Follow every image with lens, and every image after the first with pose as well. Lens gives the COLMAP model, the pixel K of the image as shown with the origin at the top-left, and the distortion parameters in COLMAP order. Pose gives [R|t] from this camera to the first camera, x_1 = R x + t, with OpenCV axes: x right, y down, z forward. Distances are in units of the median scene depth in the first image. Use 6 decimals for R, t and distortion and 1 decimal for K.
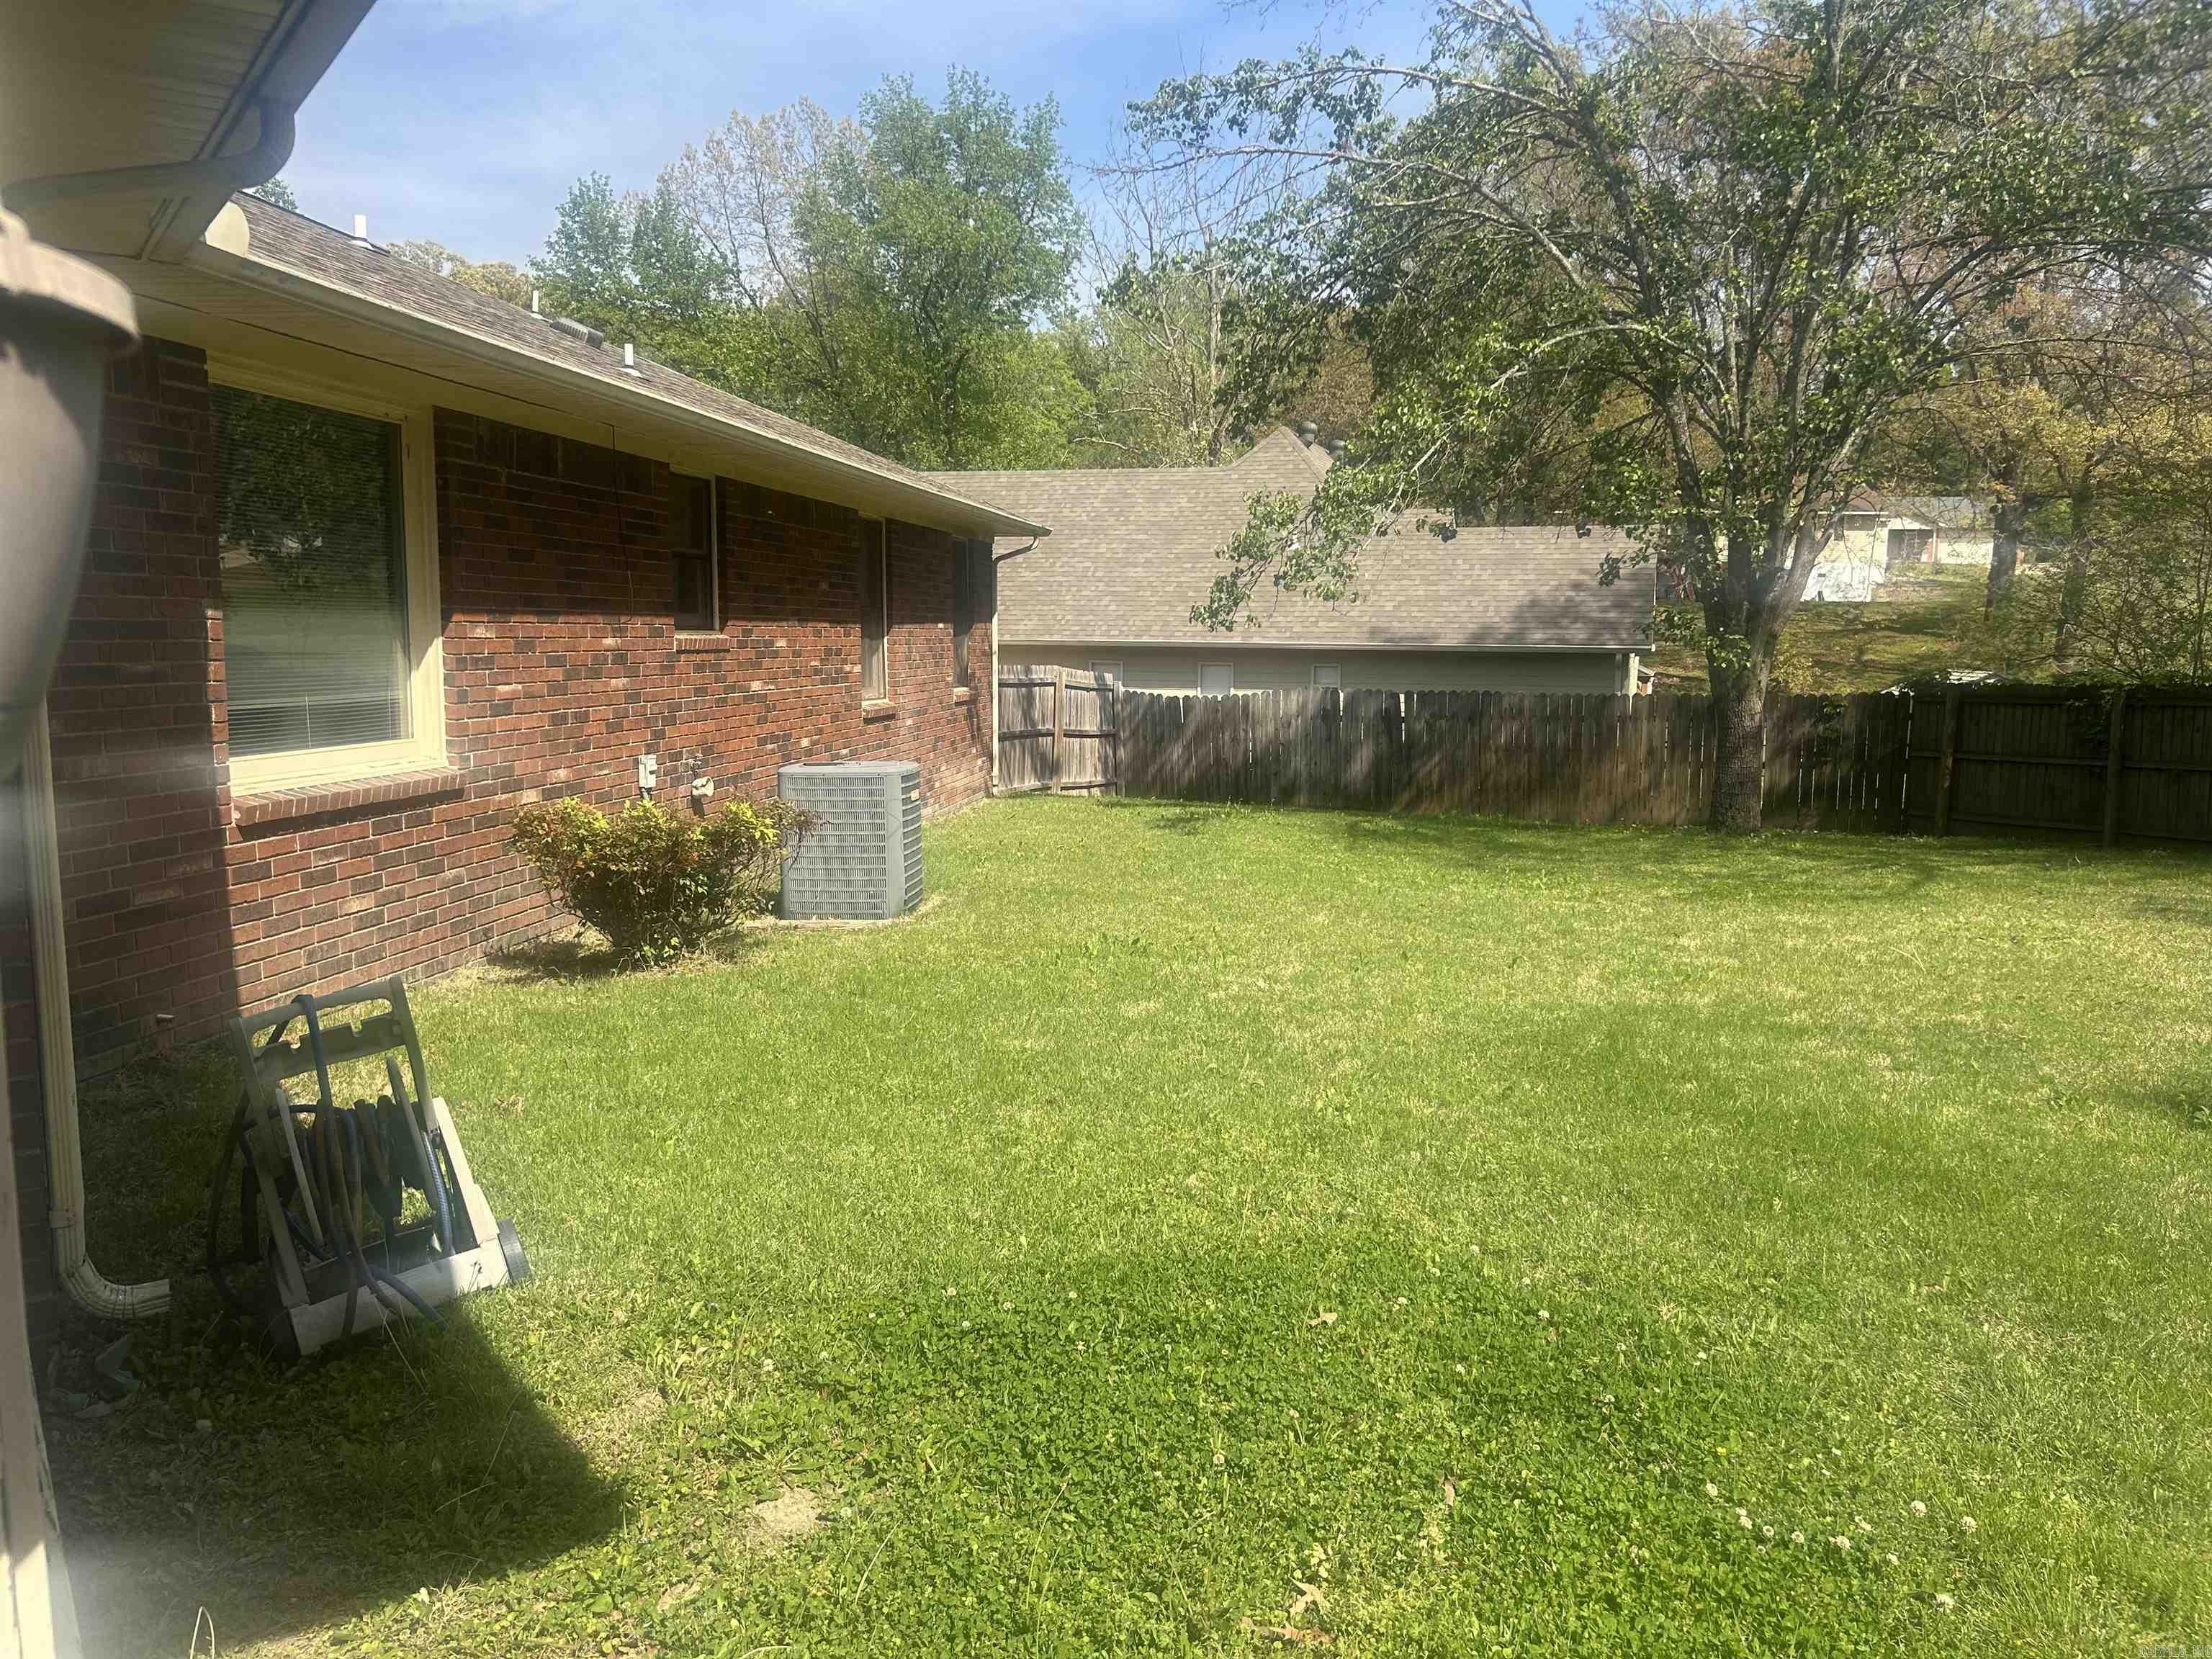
lens RADIAL K [[1640.2, 0, 1103.4], [0, 1640.2, 834.5], [0, 0, 1]] dist [0.039197, -0.061605]
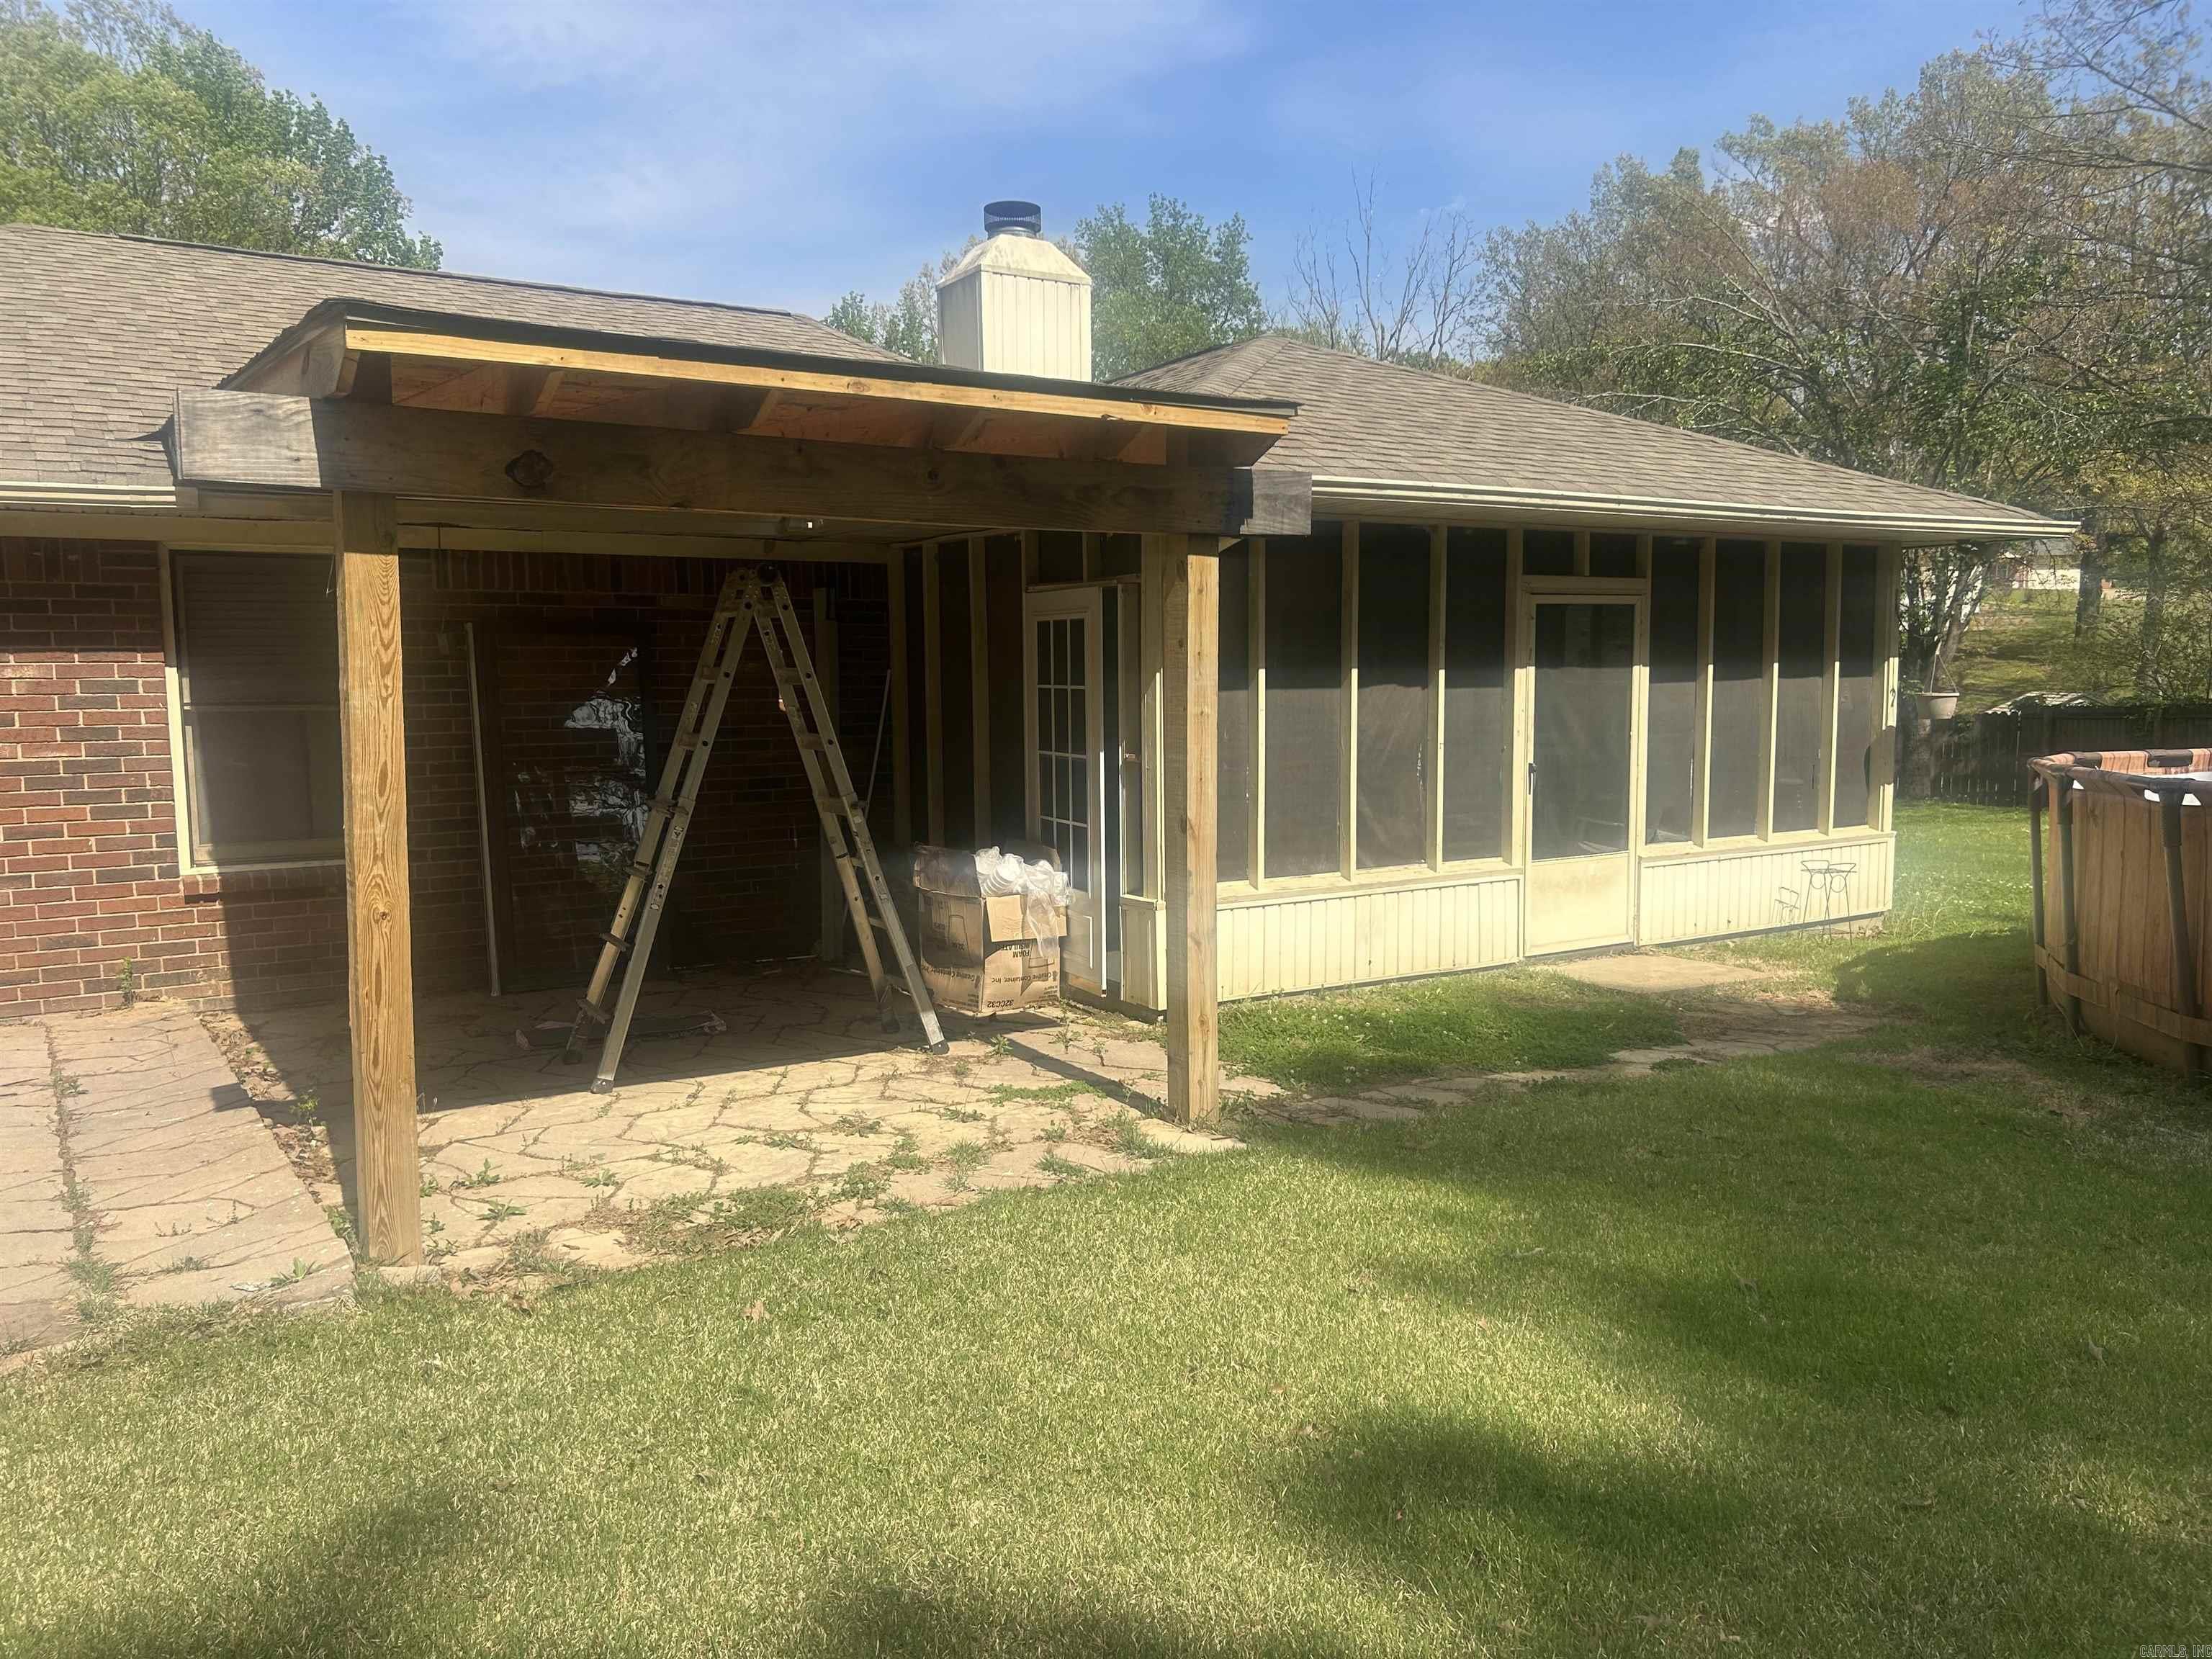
lens RADIAL K [[1640.2, 0, 1103.4], [0, 1640.2, 834.5], [0, 0, 1]] dist [0.039197, -0.061605]
pose [[0.998868, -0.016042, -0.044789, -0.082968], [0.015058, 0.999640, -0.022221, 0.013635], [0.045129, 0.021521, 0.998749, -0.159230]]
